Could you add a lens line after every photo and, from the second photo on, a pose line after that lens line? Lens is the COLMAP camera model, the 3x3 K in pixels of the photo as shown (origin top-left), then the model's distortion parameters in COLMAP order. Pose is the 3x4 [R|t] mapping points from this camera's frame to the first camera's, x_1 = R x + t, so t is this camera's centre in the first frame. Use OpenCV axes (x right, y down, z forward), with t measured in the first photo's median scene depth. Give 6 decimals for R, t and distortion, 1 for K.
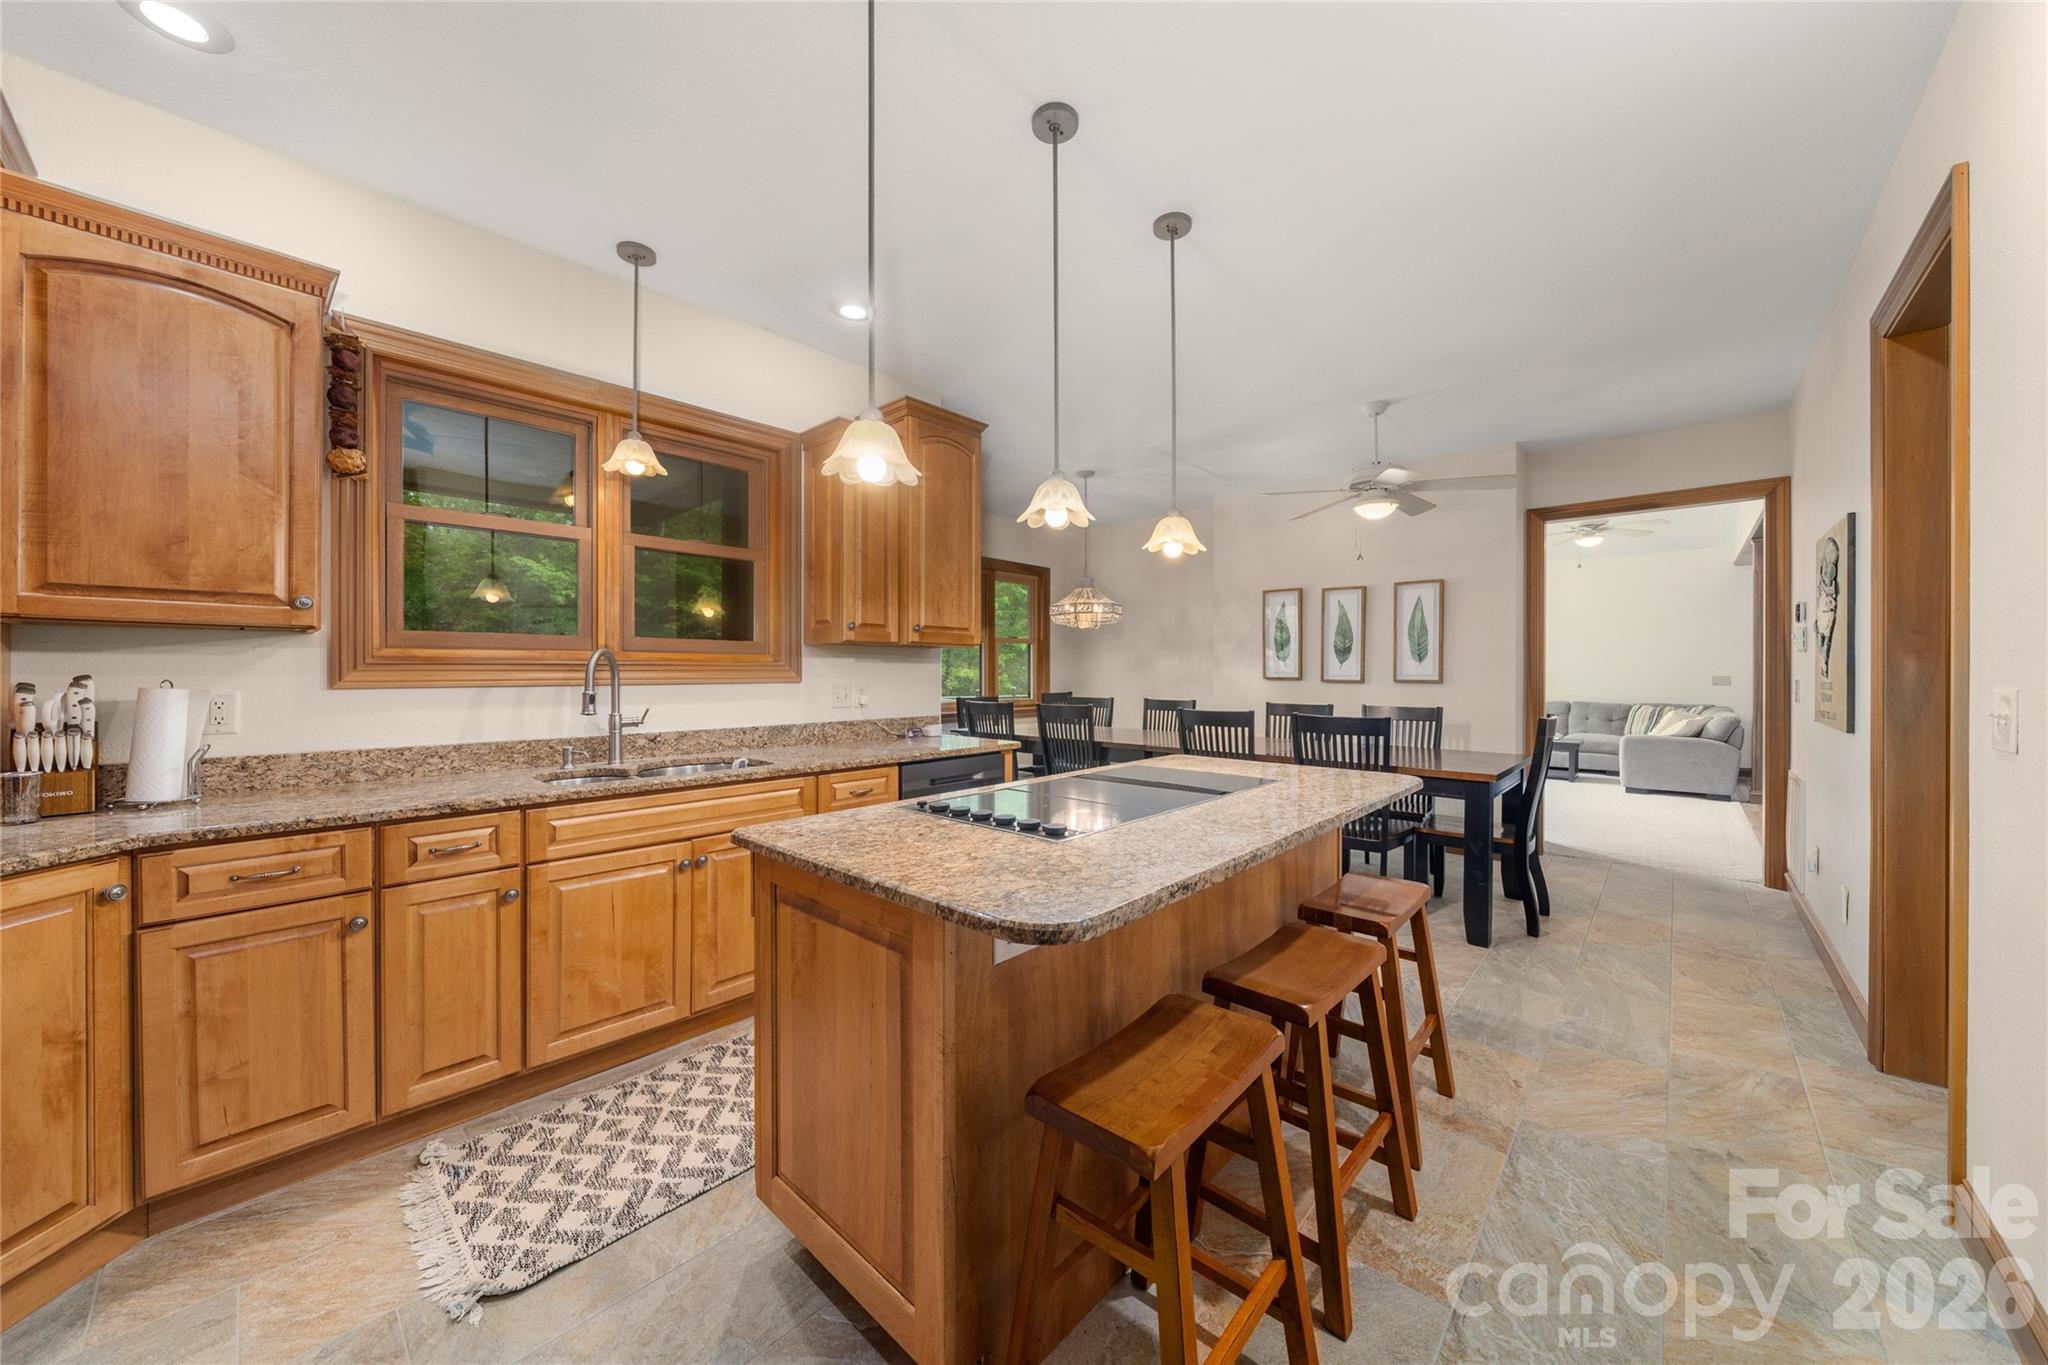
lens RADIAL K [[711.1, 0, 1021.5], [0, 711.1, 663.6], [0, 0, 1]] dist [-0.000202, 0.000003]
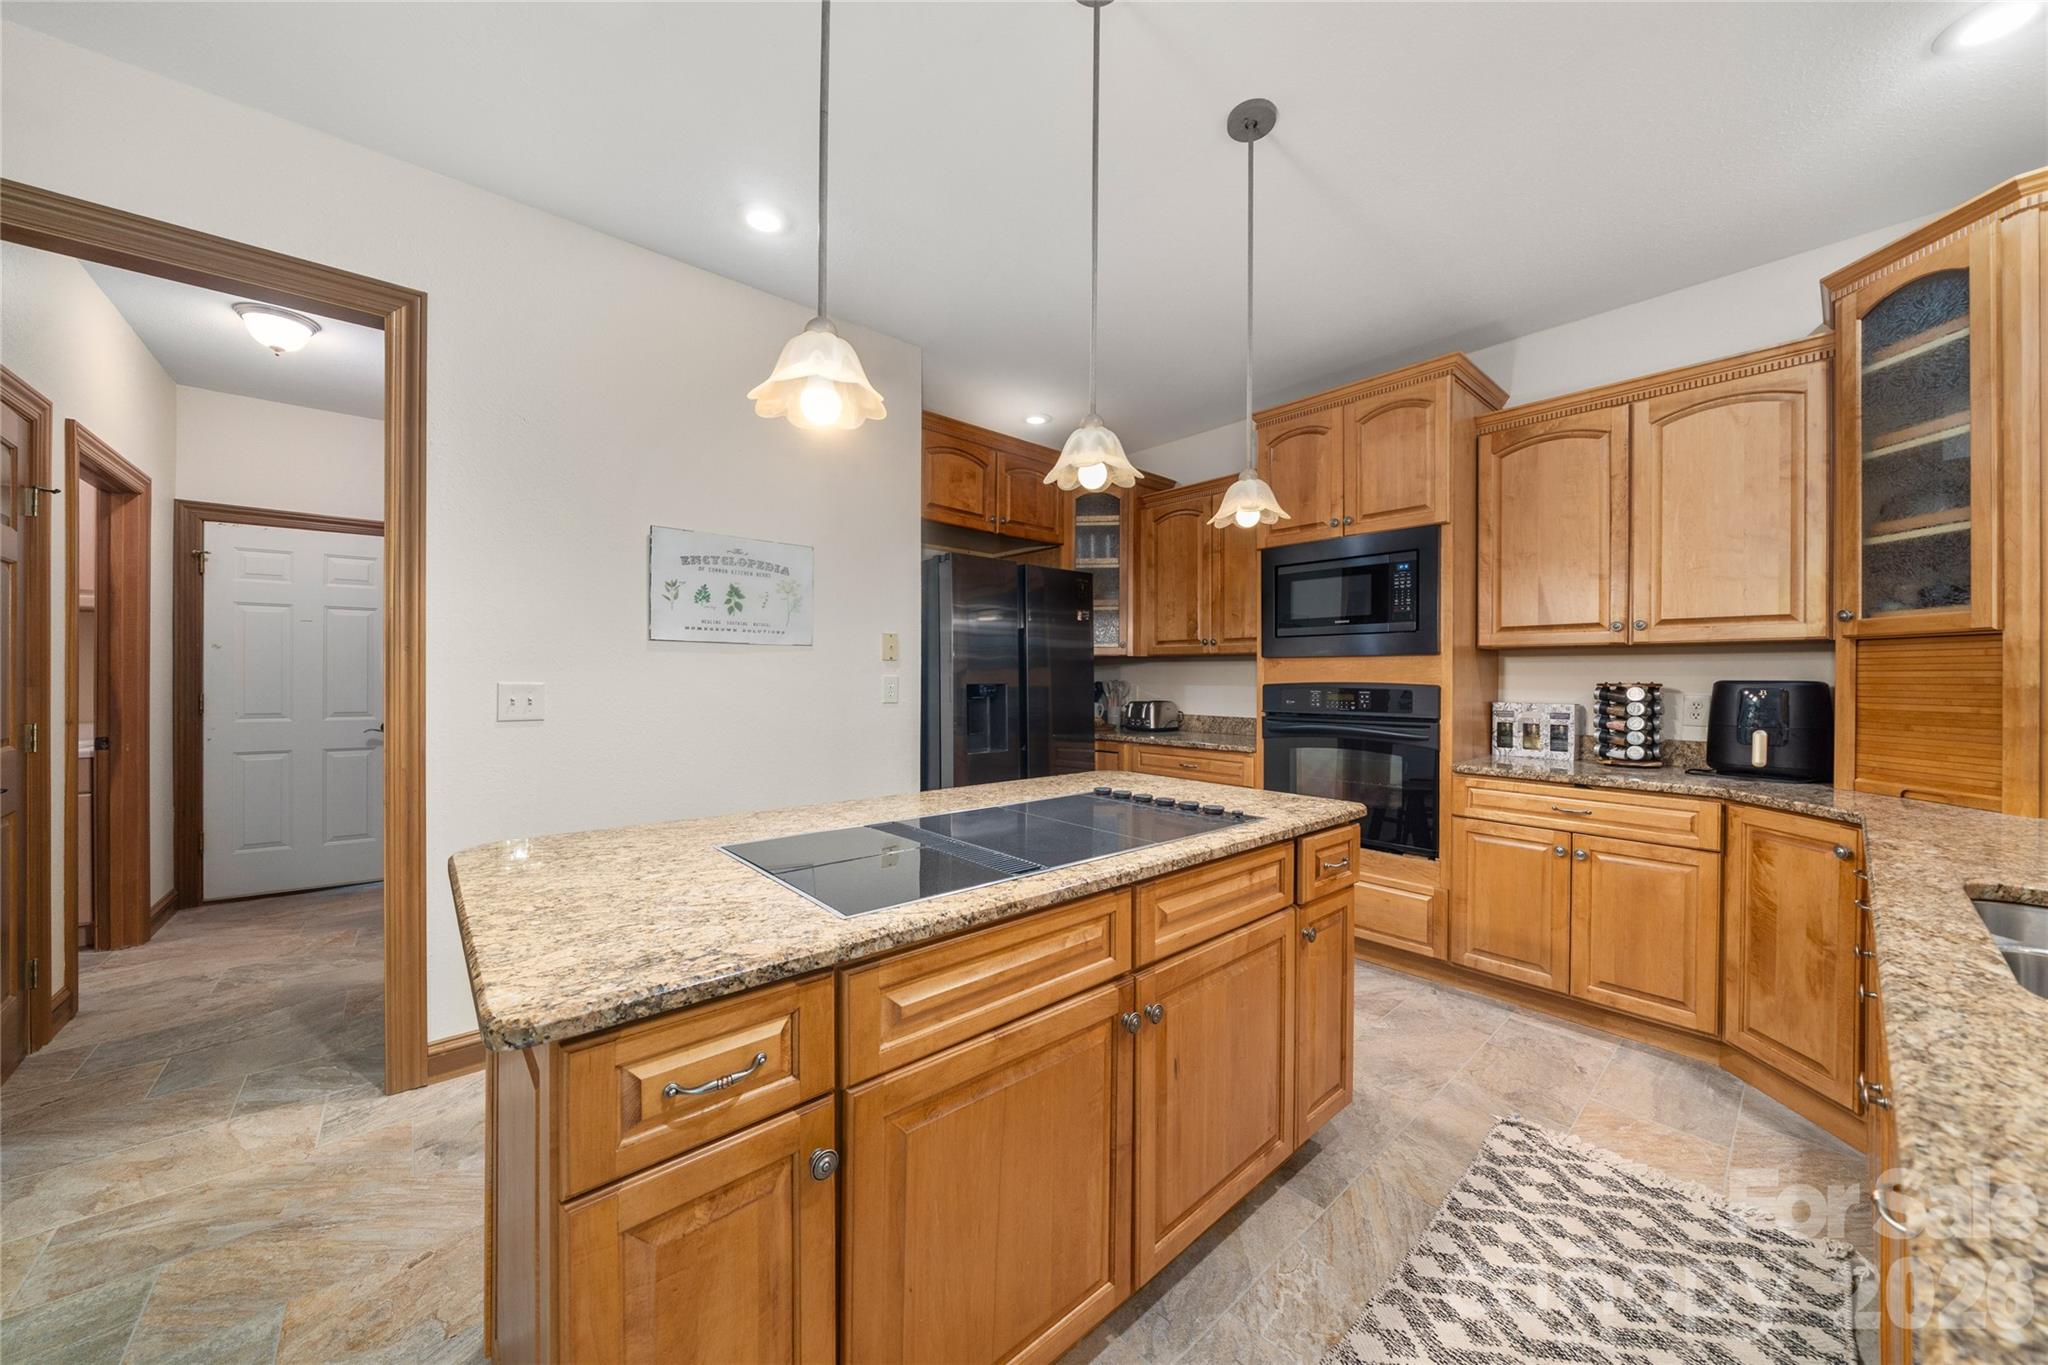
lens RADIAL K [[705.1, 0, 1015.2], [0, 705.1, 677.7], [0, 0, 1]] dist [-0.001867, -0.000036]
pose [[-0.992698, -0.004446, 0.120546, 0.038024], [-0.005679, 0.999935, -0.009882, 0.017840], [-0.120494, -0.010495, -0.992659, 1.669212]]
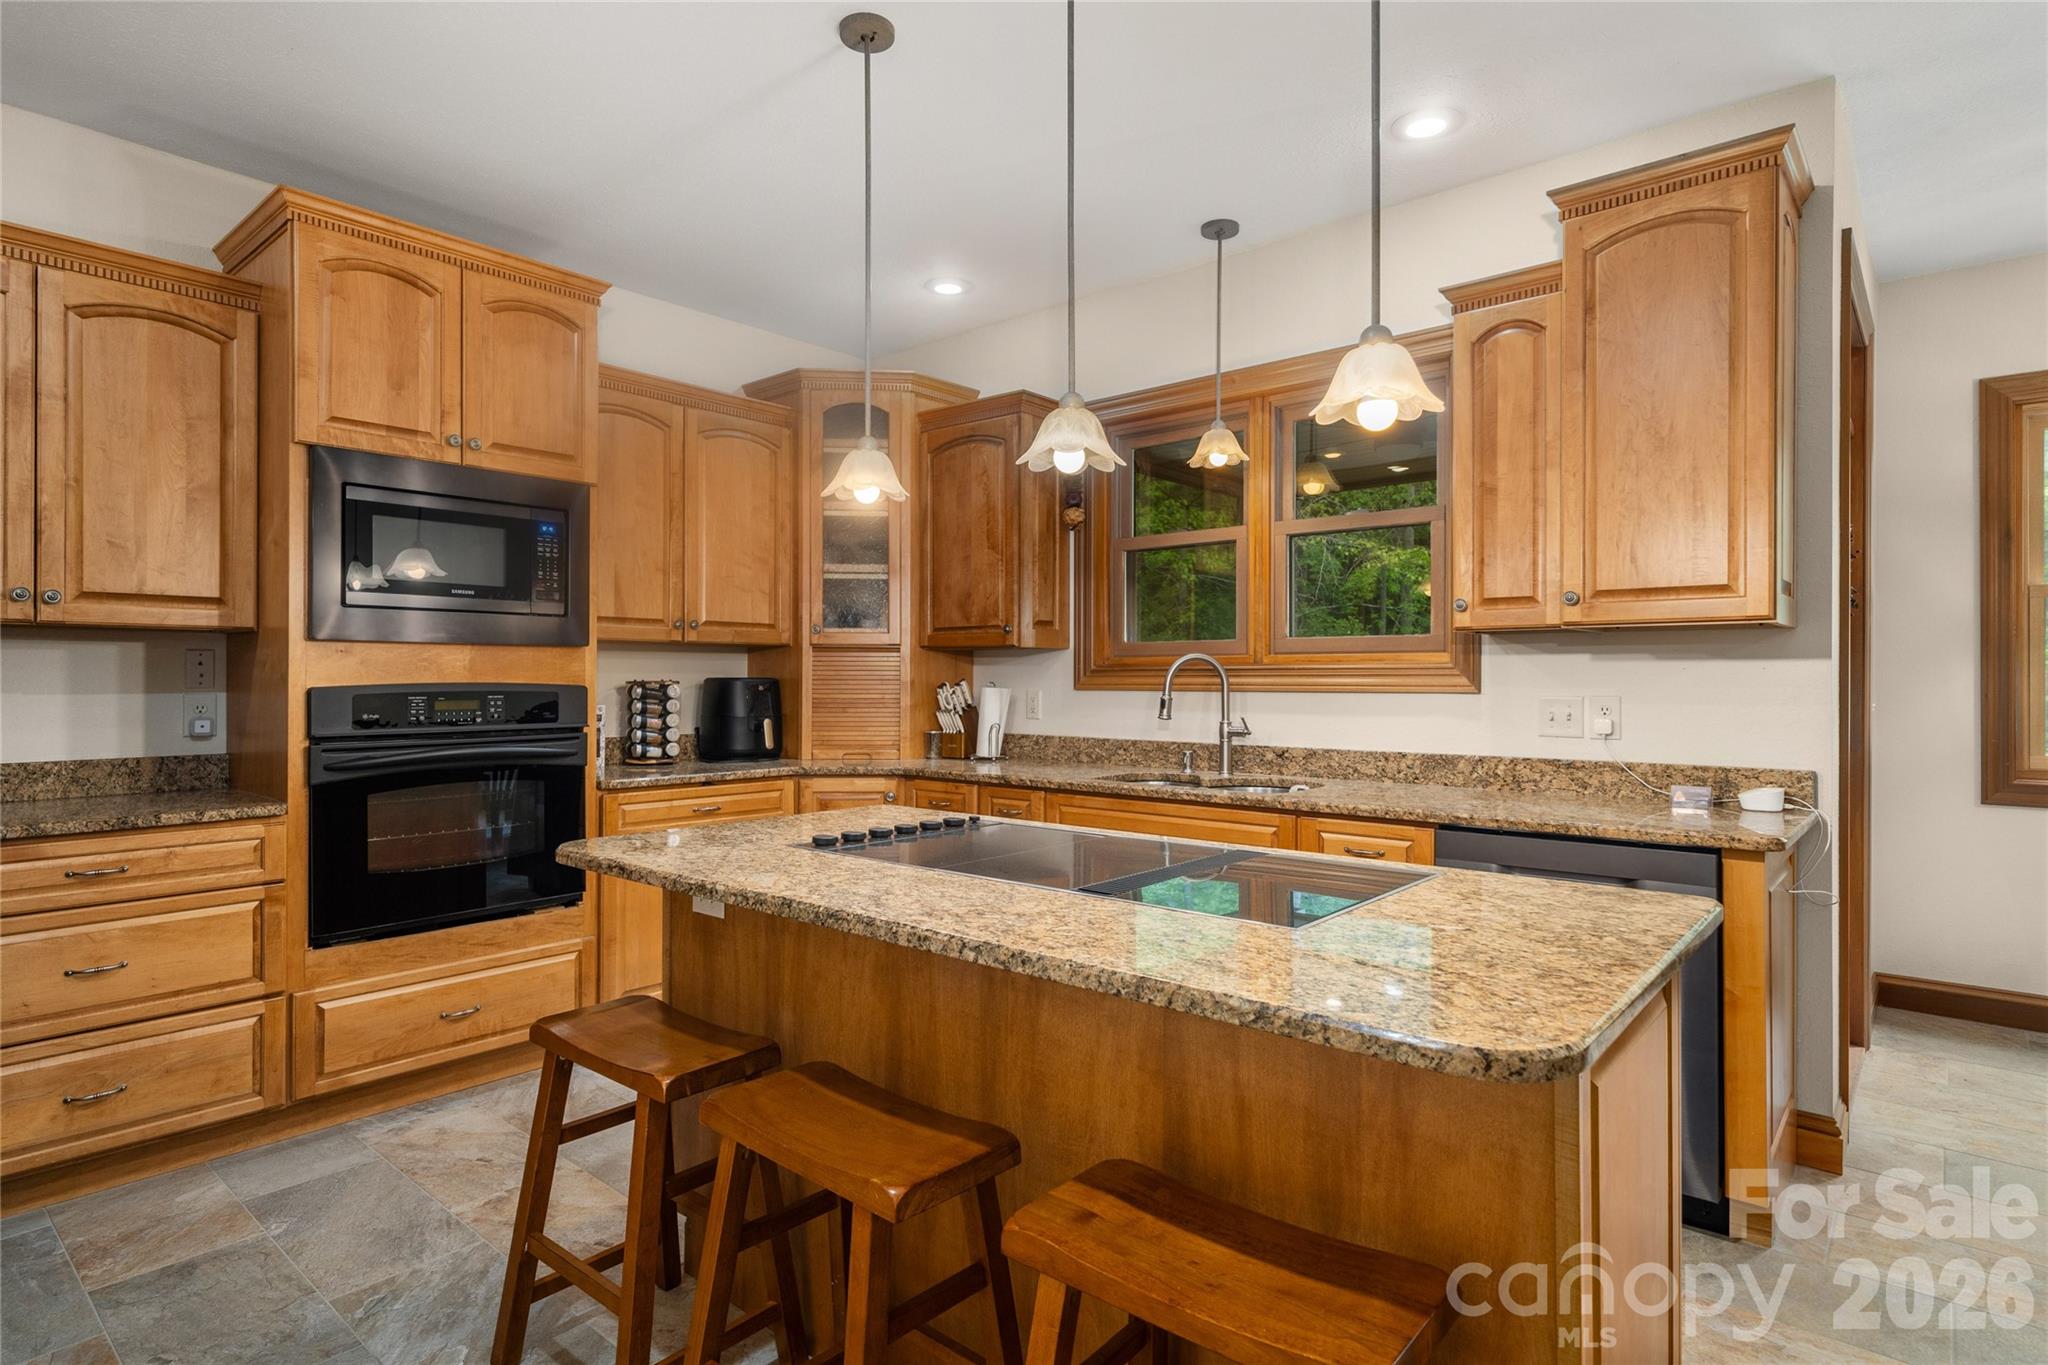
lens RADIAL K [[1065.7, 0, 994.4], [0, 1065.7, 673.2], [0, 0, 1]] dist [-0.000174, -0.000047]
pose [[0.021639, -0.003546, -0.999760, 1.049040], [0.011652, 0.999927, -0.003294, 0.008610], [0.999698, -0.011578, 0.021679, 0.824905]]
